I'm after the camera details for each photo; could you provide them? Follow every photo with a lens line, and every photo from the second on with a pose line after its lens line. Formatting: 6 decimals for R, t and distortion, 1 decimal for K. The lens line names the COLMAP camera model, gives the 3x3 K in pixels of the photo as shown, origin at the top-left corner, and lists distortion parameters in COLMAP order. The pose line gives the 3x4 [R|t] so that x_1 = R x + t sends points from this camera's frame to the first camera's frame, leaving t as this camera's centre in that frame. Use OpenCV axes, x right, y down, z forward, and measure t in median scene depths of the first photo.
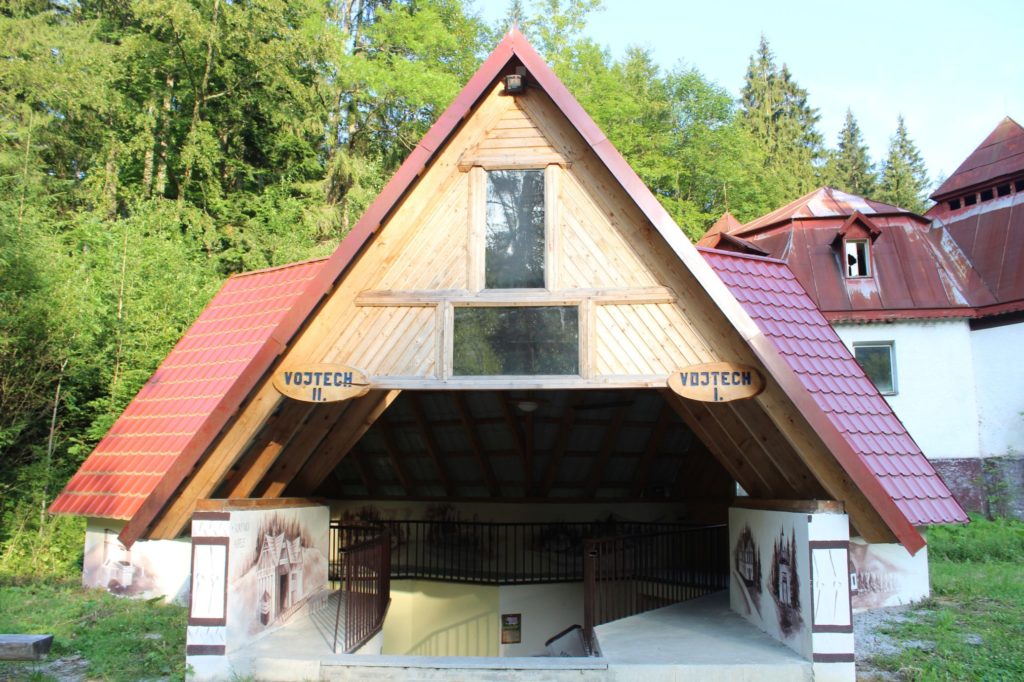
lens RADIAL K [[855.6, 0, 512.3], [0, 855.6, 356.2], [0, 0, 1]] dist [-0.109403, 0.001347]
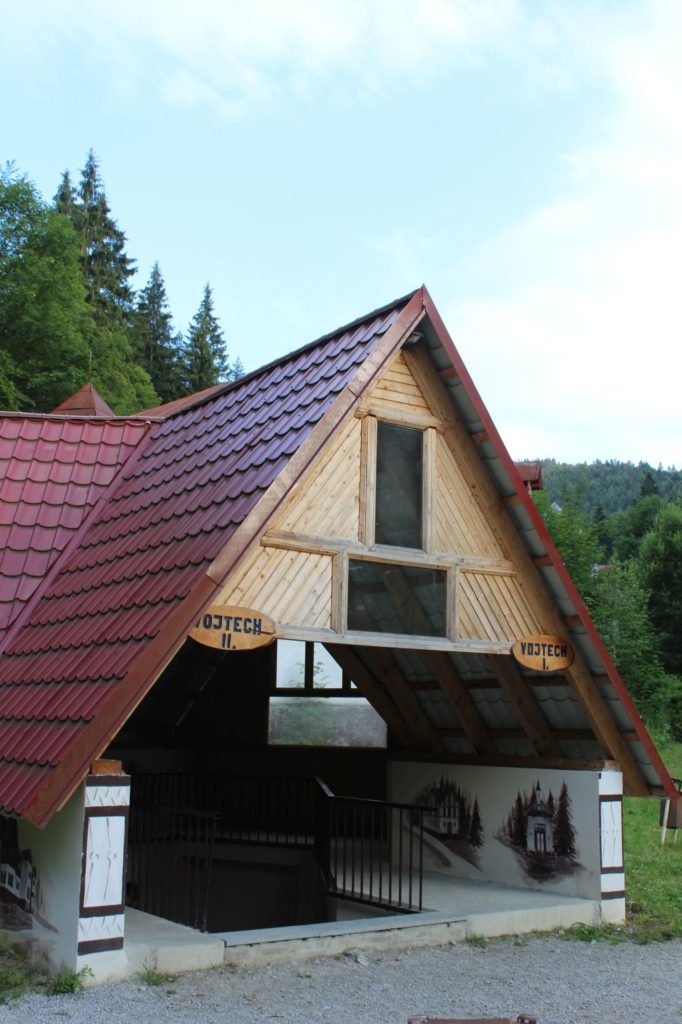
lens RADIAL K [[1133.5, 0, 341.0], [0, 1133.5, 512.0], [0, 0, 1]] dist [-0.075797, 0.005246]
pose [[0.783622, 0.130254, 0.607430, -0.871319], [-0.114670, 0.991299, -0.064638, -0.026137], [-0.610564, -0.019002, 0.791739, -0.009588]]
